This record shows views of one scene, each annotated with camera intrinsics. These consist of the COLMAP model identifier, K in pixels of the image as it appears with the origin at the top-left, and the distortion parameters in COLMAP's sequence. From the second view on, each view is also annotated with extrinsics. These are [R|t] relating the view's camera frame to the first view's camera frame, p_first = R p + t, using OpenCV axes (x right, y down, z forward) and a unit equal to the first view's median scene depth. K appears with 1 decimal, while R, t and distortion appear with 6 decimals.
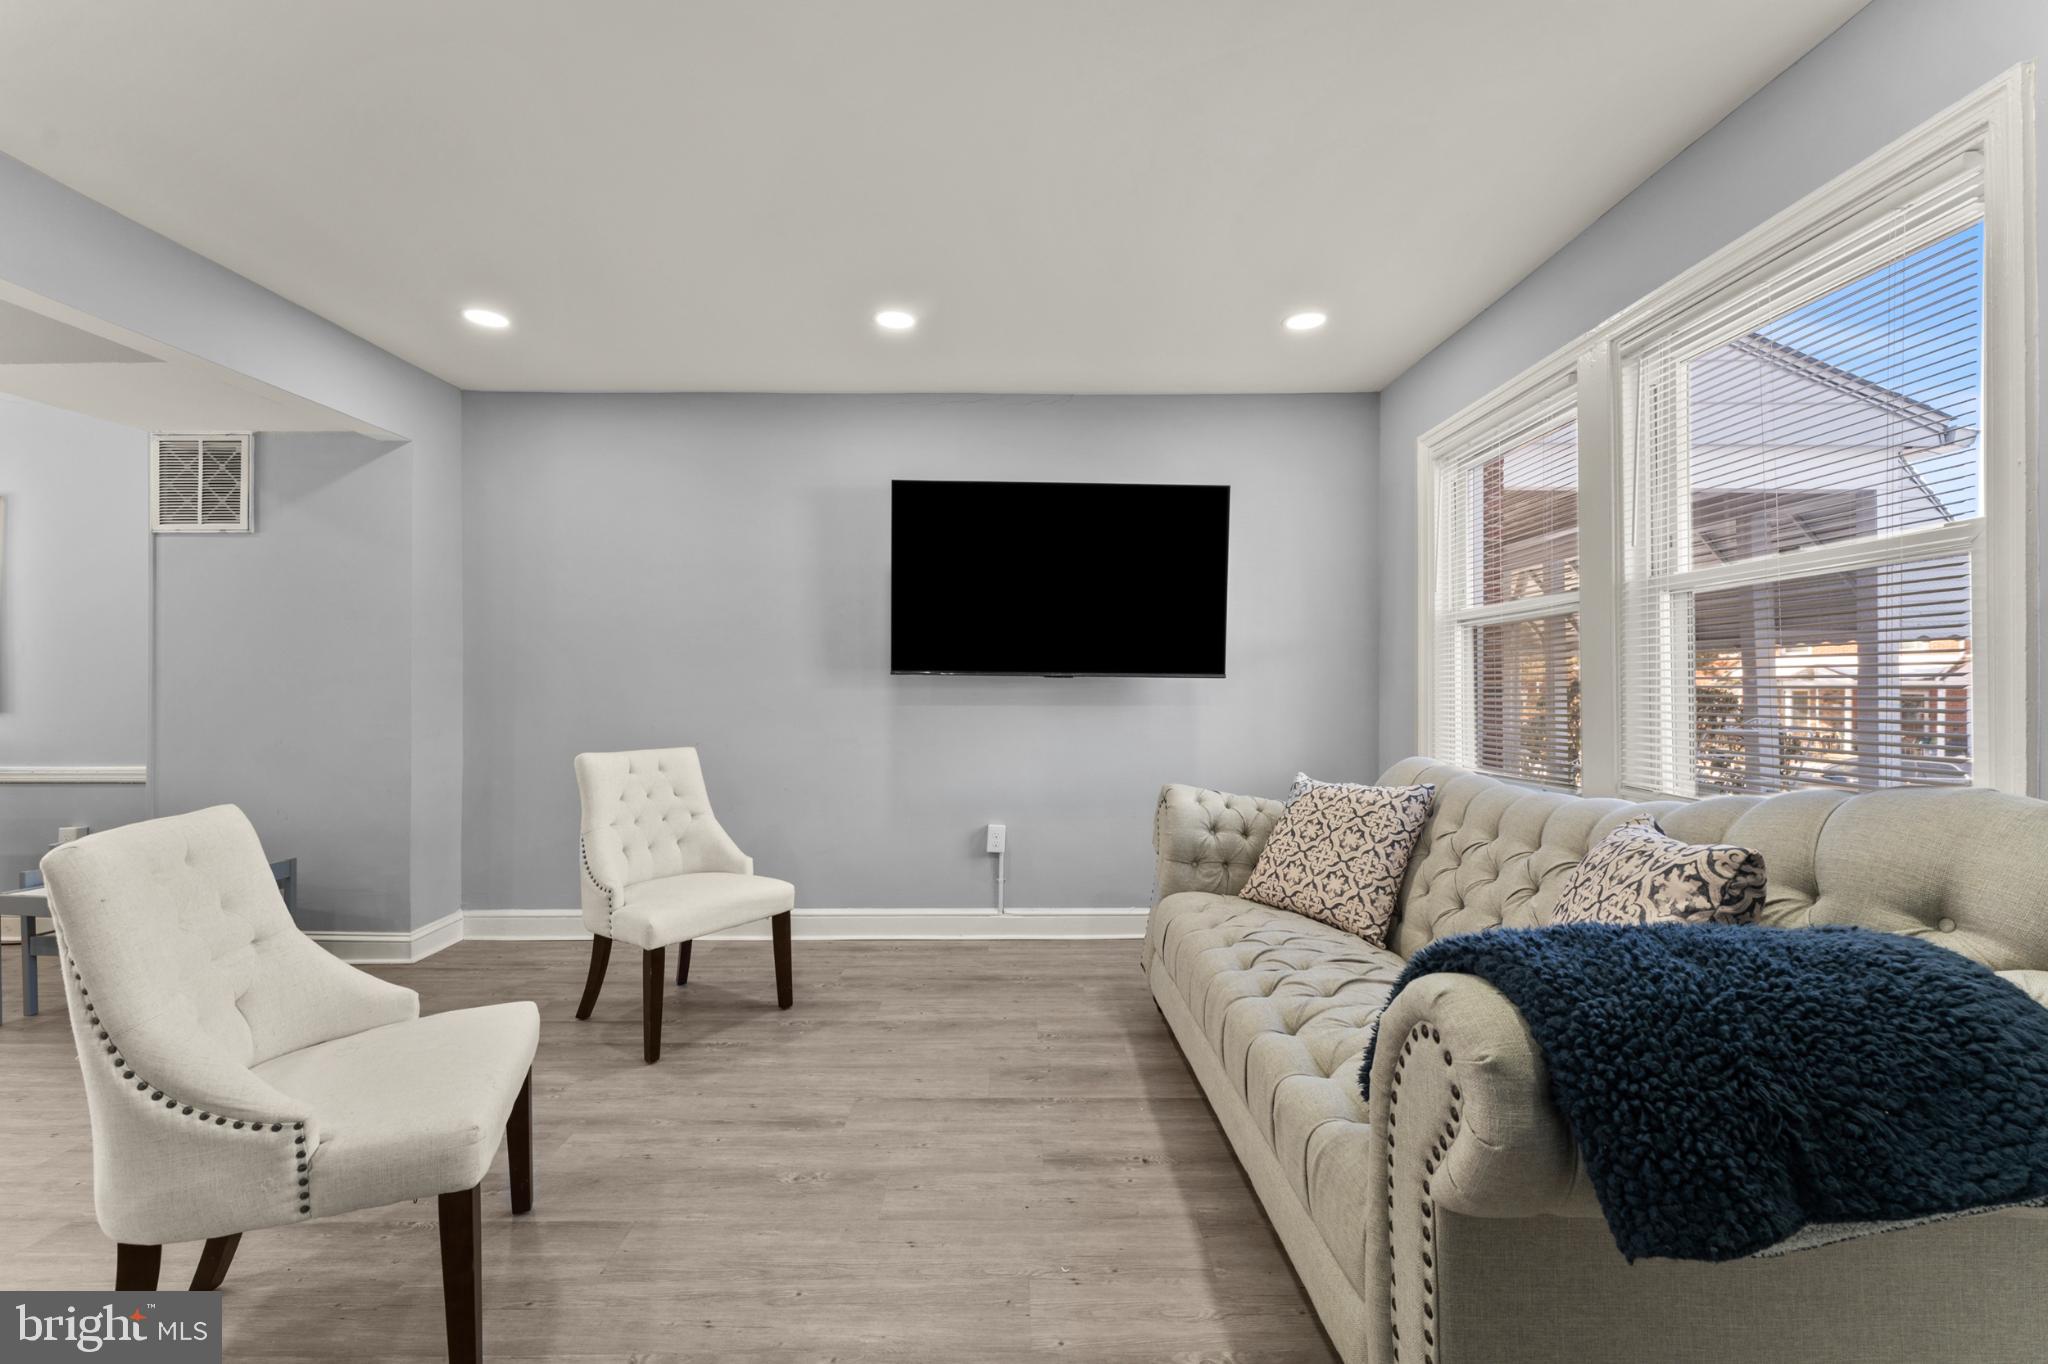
lens RADIAL K [[816.6, 0, 1022.3], [0, 816.6, 689.3], [0, 0, 1]] dist [0.000047, 0.000175]
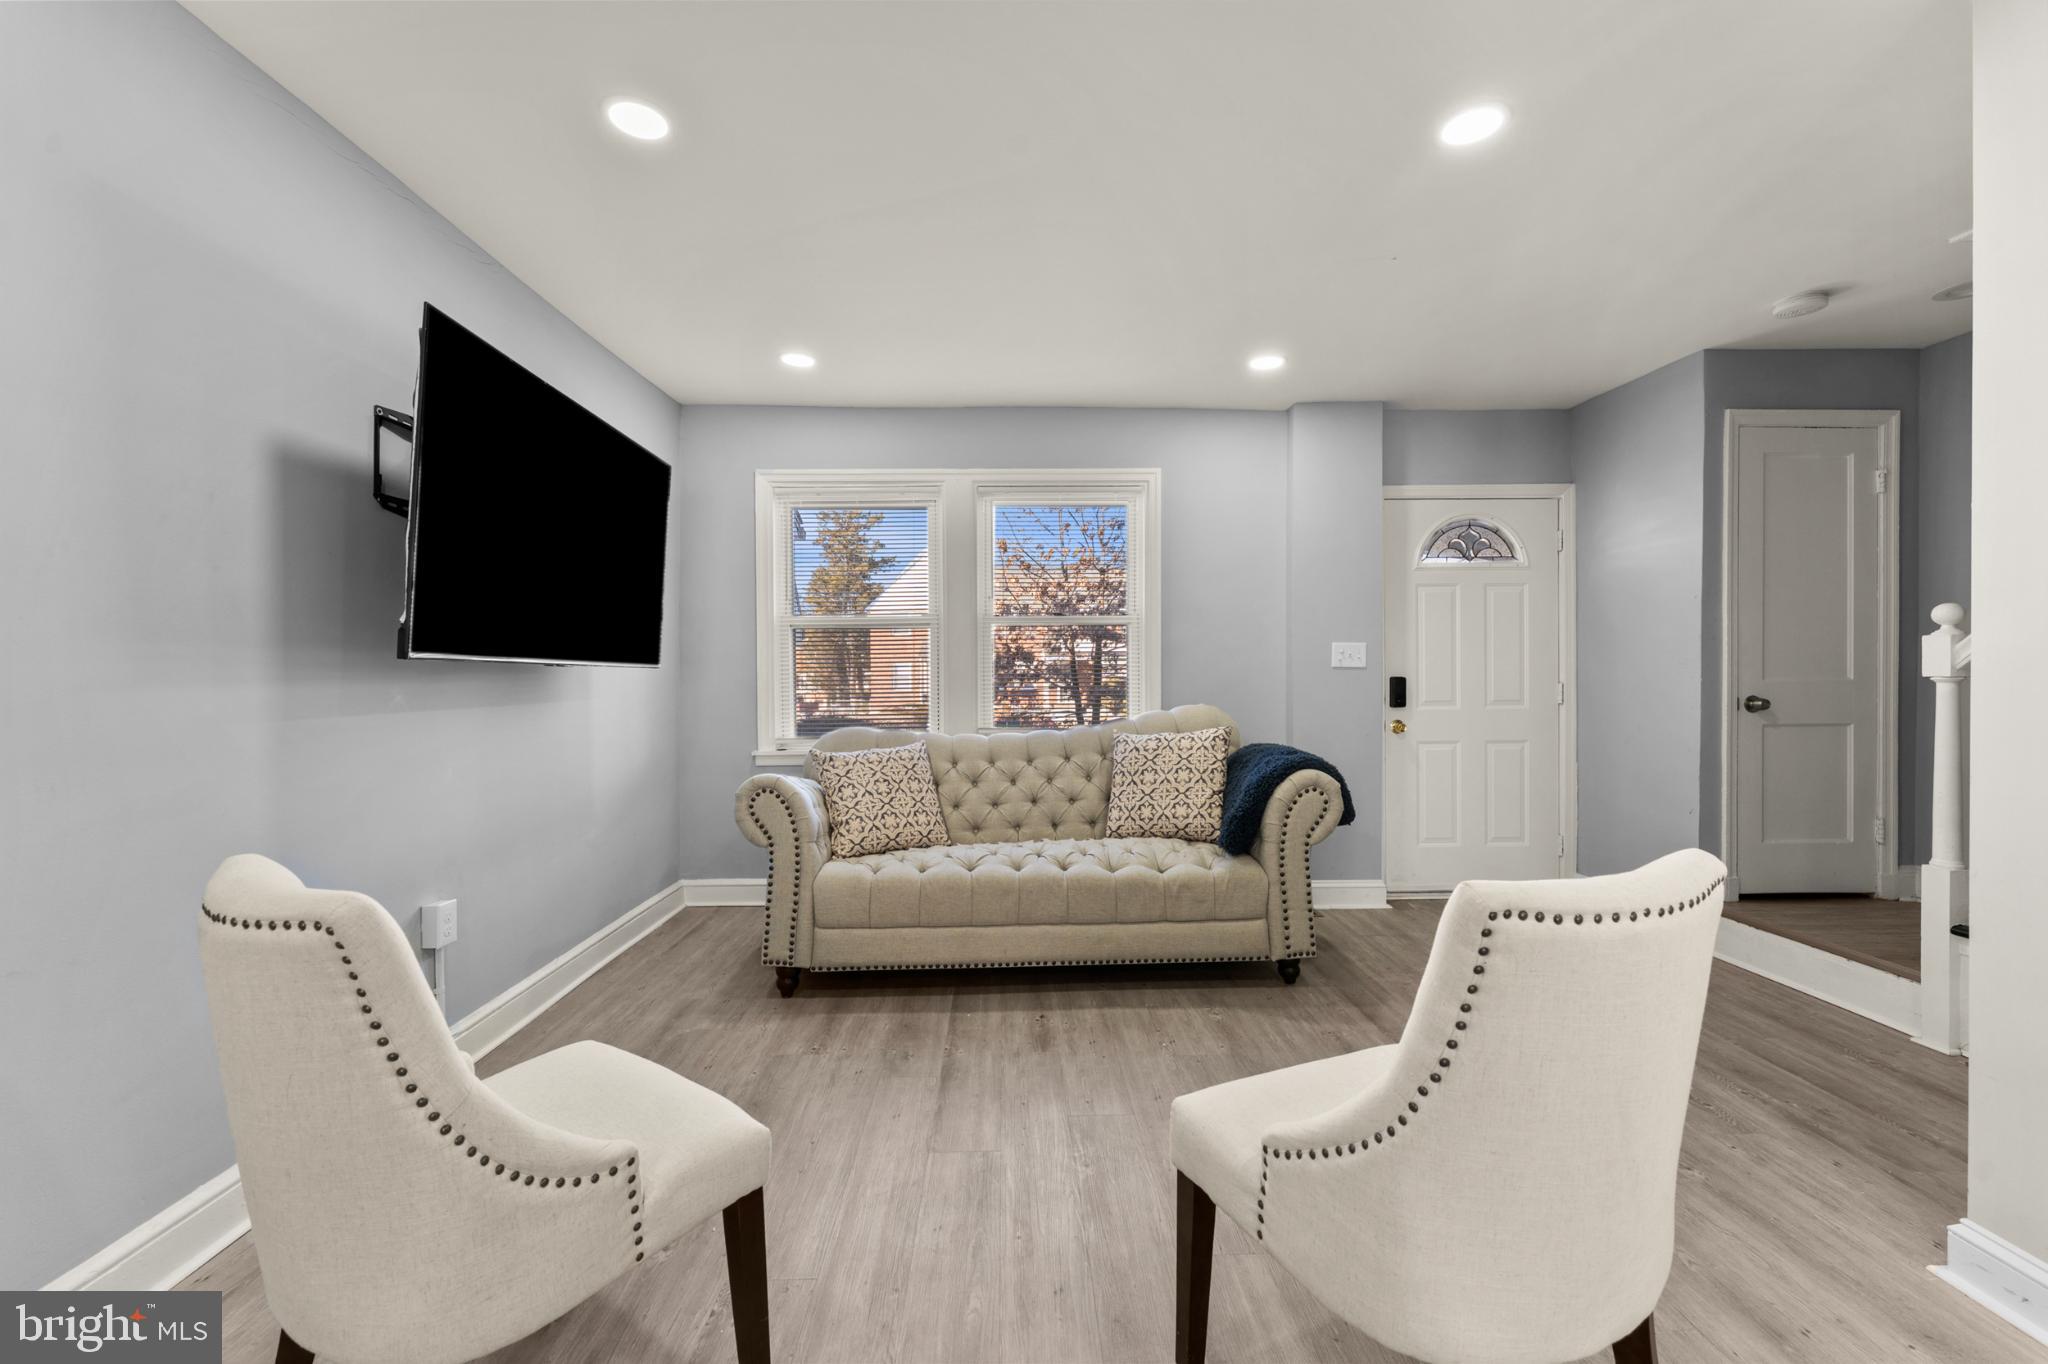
lens RADIAL K [[818.8, 0, 1018.6], [0, 818.8, 685.7], [0, 0, 1]] dist [0.003199, 0.000187]
pose [[-0.014676, -0.018245, 0.999726, -0.839329], [0.010460, 0.999776, 0.018400, -0.007537], [-0.999838, 0.010727, -0.014482, 0.719273]]
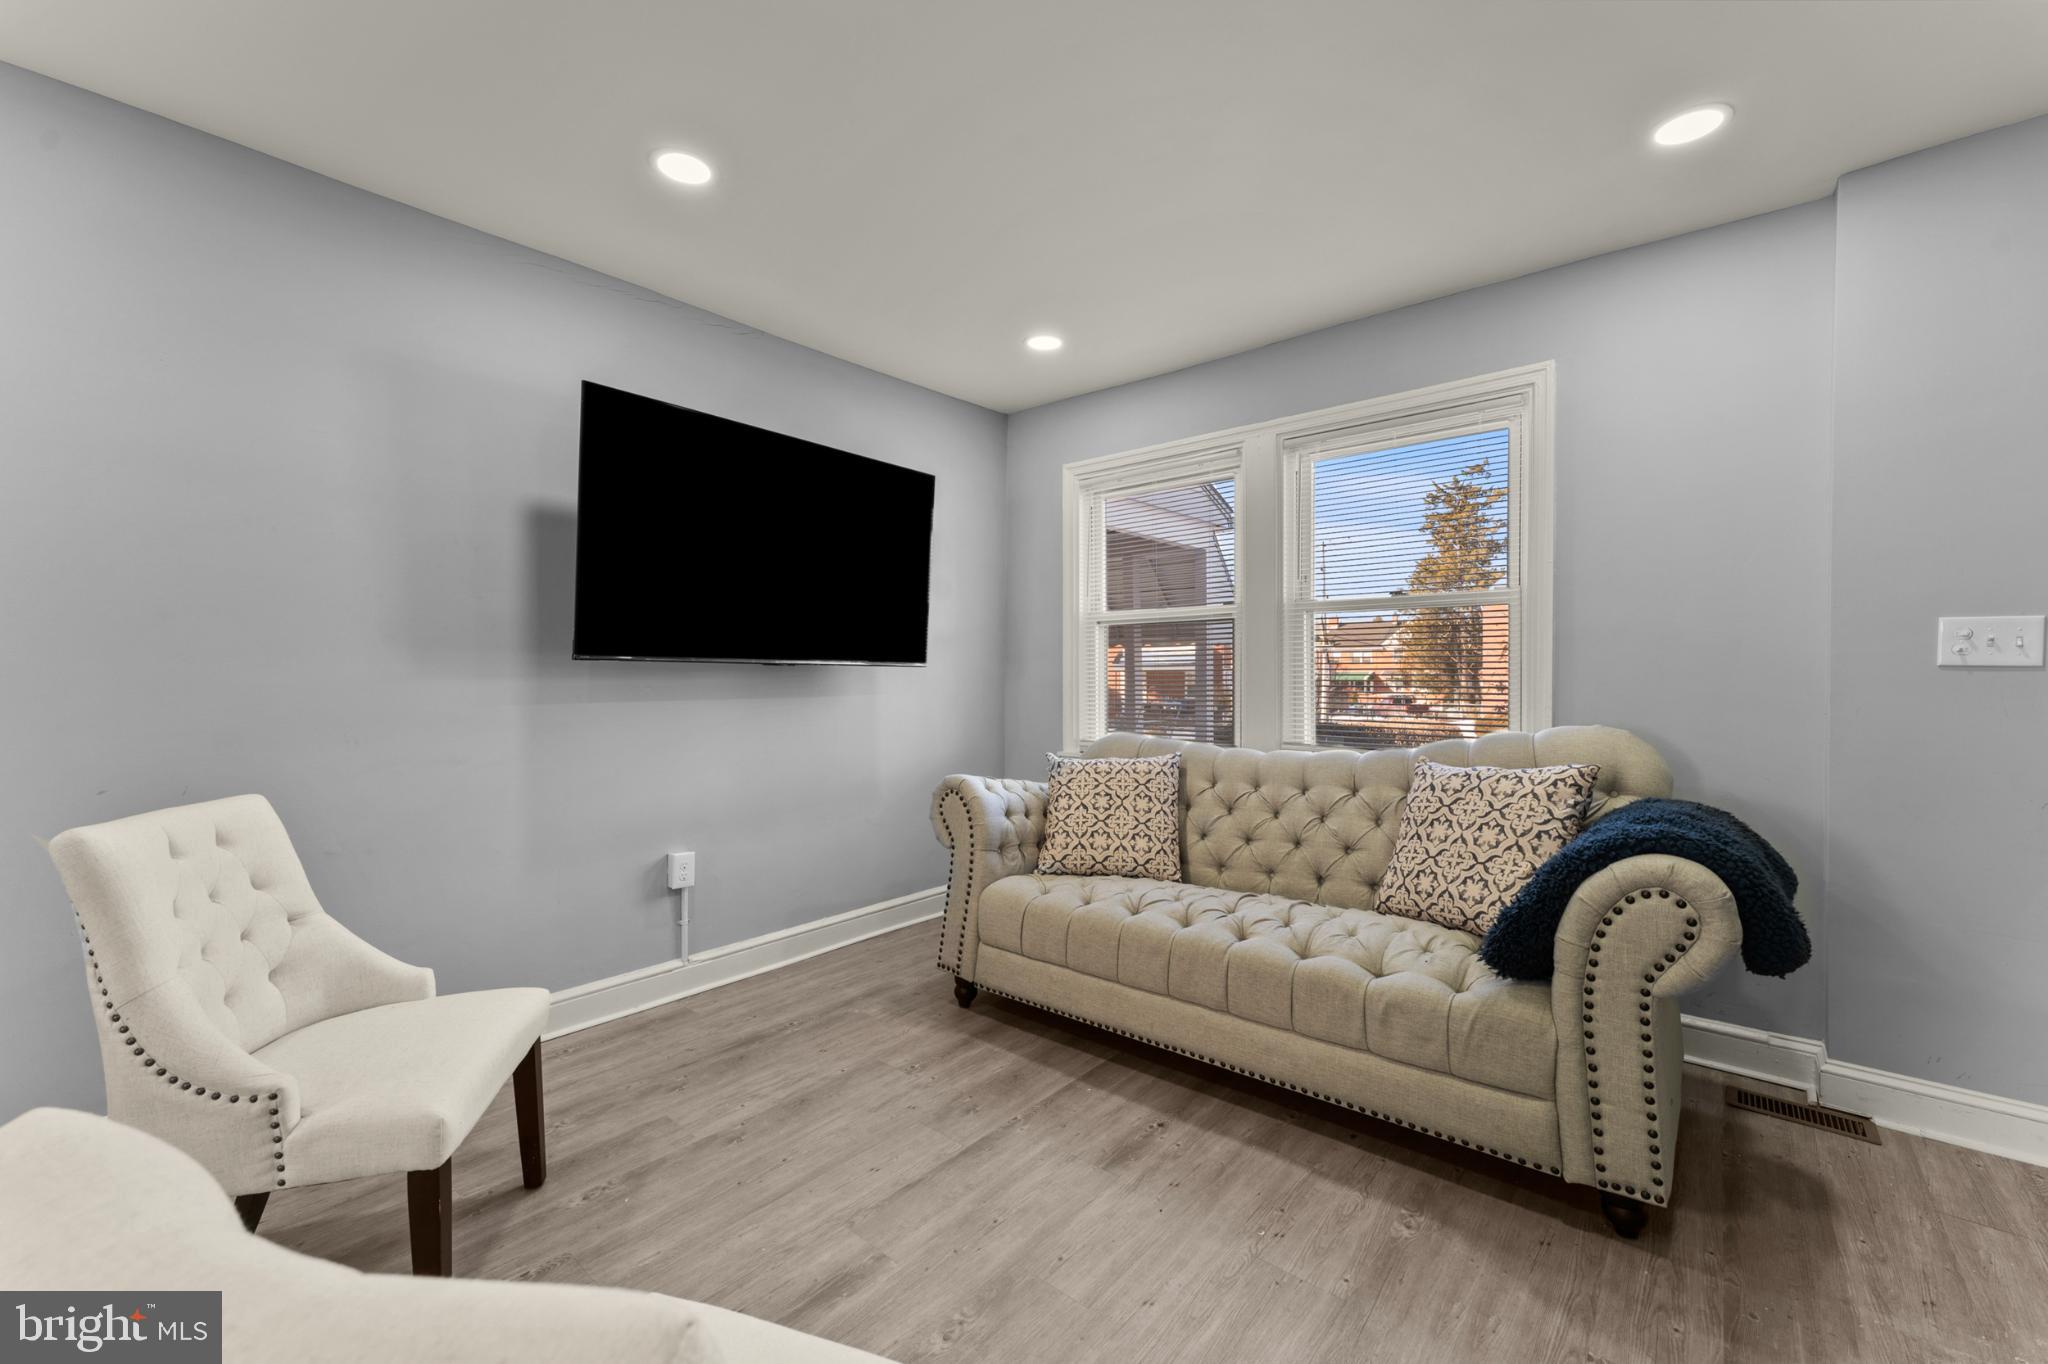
lens RADIAL K [[818.8, 0, 1018.6], [0, 818.8, 685.7], [0, 0, 1]] dist [0.003199, 0.000187]
pose [[0.657246, -0.013122, 0.753562, -0.520288], [0.004639, 0.999900, 0.013365, -0.004189], [-0.753662, -0.005288, 0.657241, 0.303069]]
